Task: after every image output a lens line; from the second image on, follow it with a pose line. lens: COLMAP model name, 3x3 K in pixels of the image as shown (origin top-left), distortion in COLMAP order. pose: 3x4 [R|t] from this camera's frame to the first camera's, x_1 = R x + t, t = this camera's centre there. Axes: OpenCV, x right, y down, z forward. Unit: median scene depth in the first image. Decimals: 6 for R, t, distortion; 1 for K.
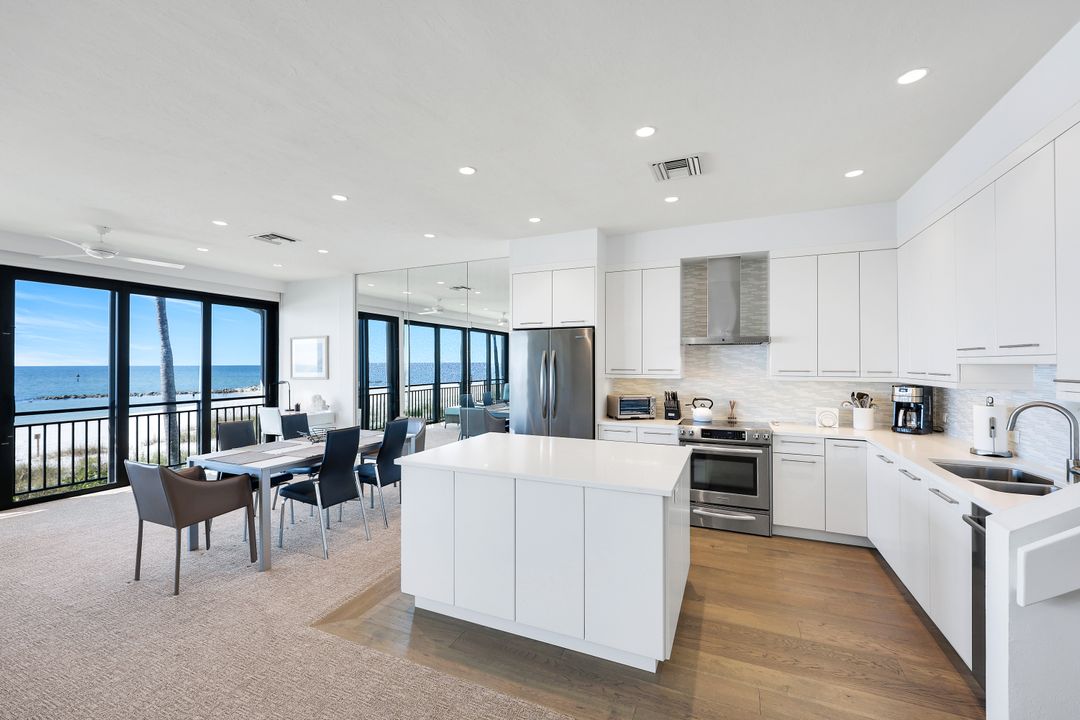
lens RADIAL K [[445.0, 0, 534.5], [0, 445.0, 360.9], [0, 0, 1]] dist [0.002660, 0.000148]
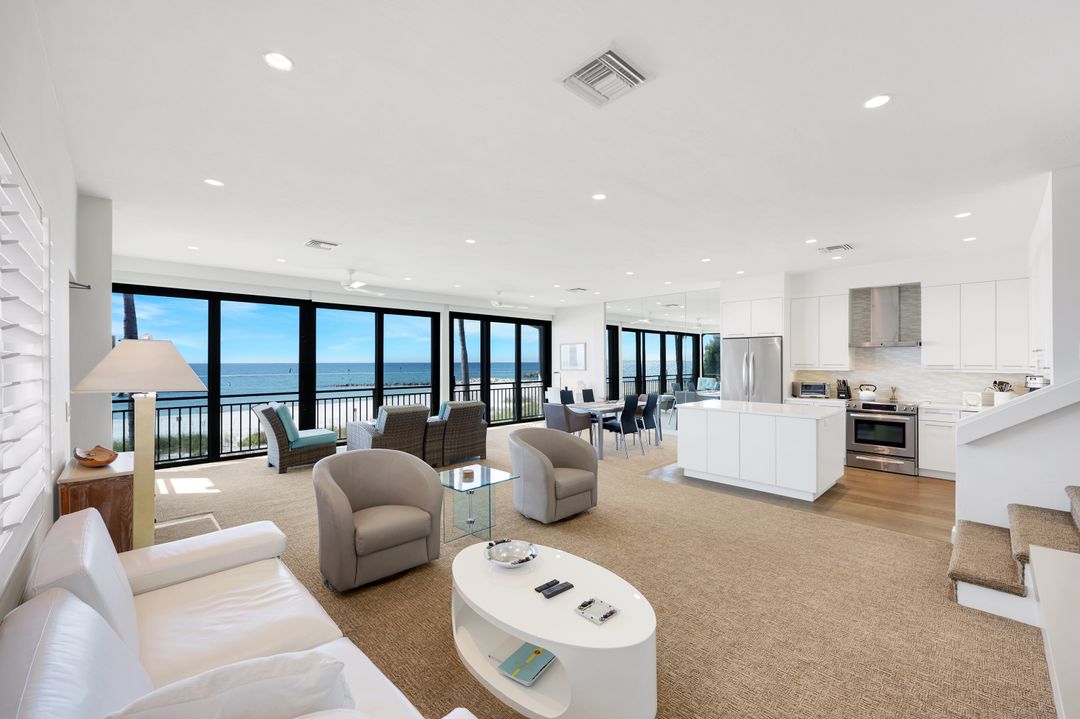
lens RADIAL K [[445.0, 0, 530.7], [0, 445.0, 362.0], [0, 0, 1]] dist [0.002660, 0.000148]
pose [[0.928221, 0.001141, -0.372026, -0.099256], [0.002177, 0.999962, 0.008498, -0.003422], [0.372022, -0.008698, 0.928183, -0.746942]]
